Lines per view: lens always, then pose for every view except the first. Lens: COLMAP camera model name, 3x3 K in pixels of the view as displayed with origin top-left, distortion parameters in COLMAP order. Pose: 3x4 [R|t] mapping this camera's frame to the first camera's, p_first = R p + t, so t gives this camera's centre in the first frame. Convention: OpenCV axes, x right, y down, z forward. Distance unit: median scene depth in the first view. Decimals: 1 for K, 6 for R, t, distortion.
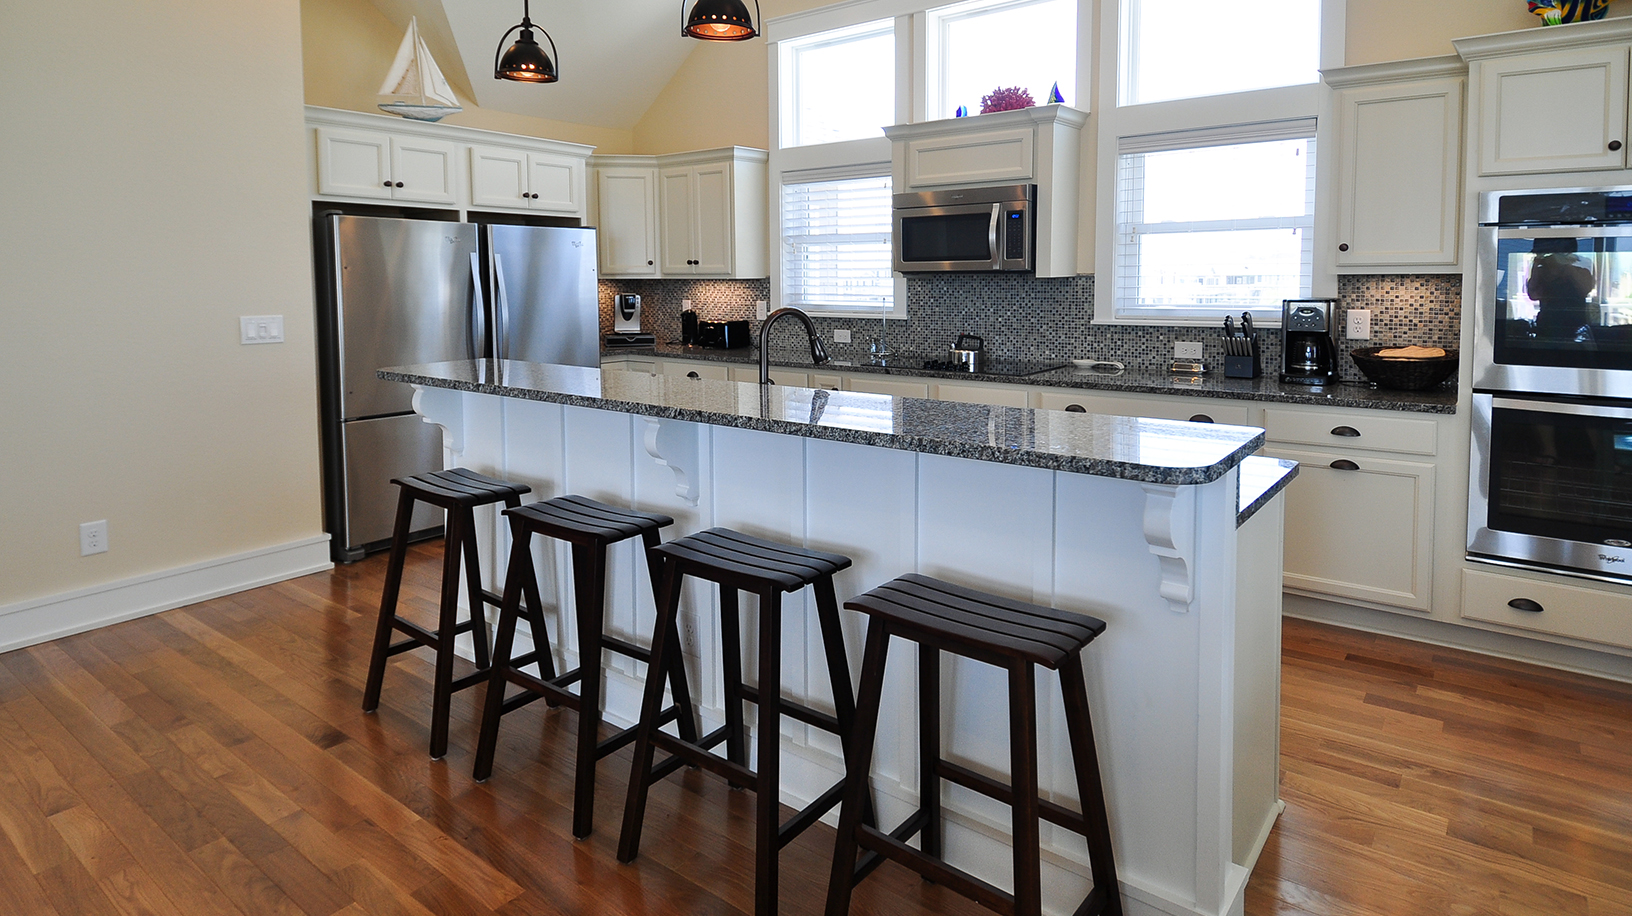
lens RADIAL K [[889.7, 0, 775.0], [0, 889.7, 438.6], [0, 0, 1]] dist [0.036635, -0.002885]
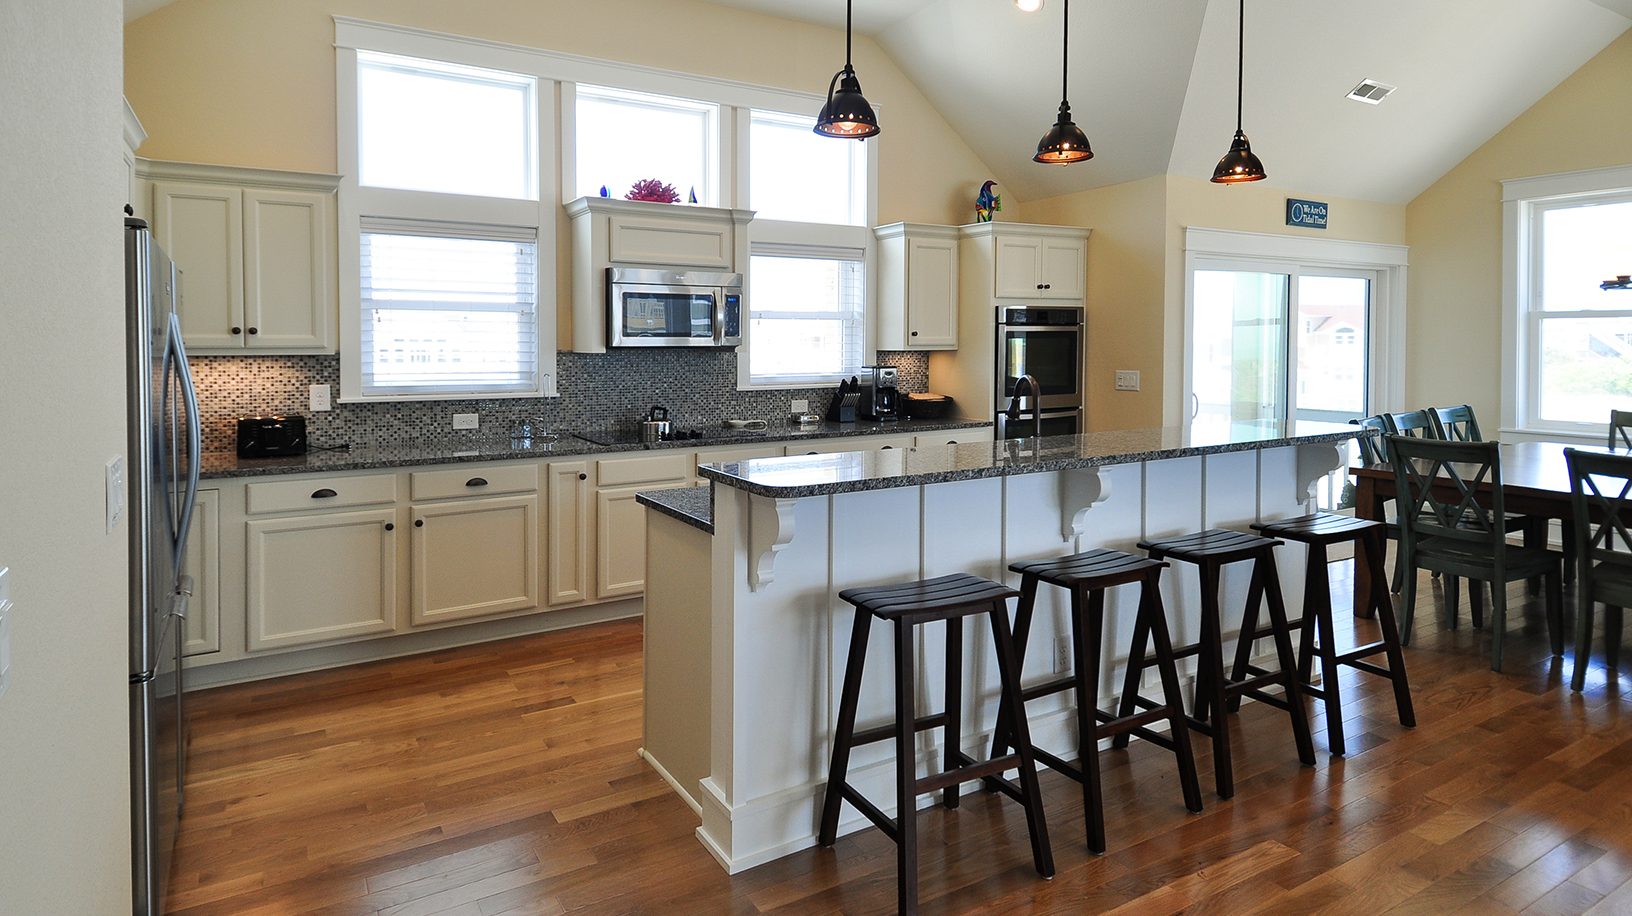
lens RADIAL K [[889.7, 0, 818.9], [0, 889.7, 461.4], [0, 0, 1]] dist [0.036635, -0.002885]
pose [[0.359212, -0.117384, 0.925844, -0.712197], [0.172404, 0.983330, 0.057783, -0.082558], [-0.917193, 0.138863, 0.373462, 0.453401]]
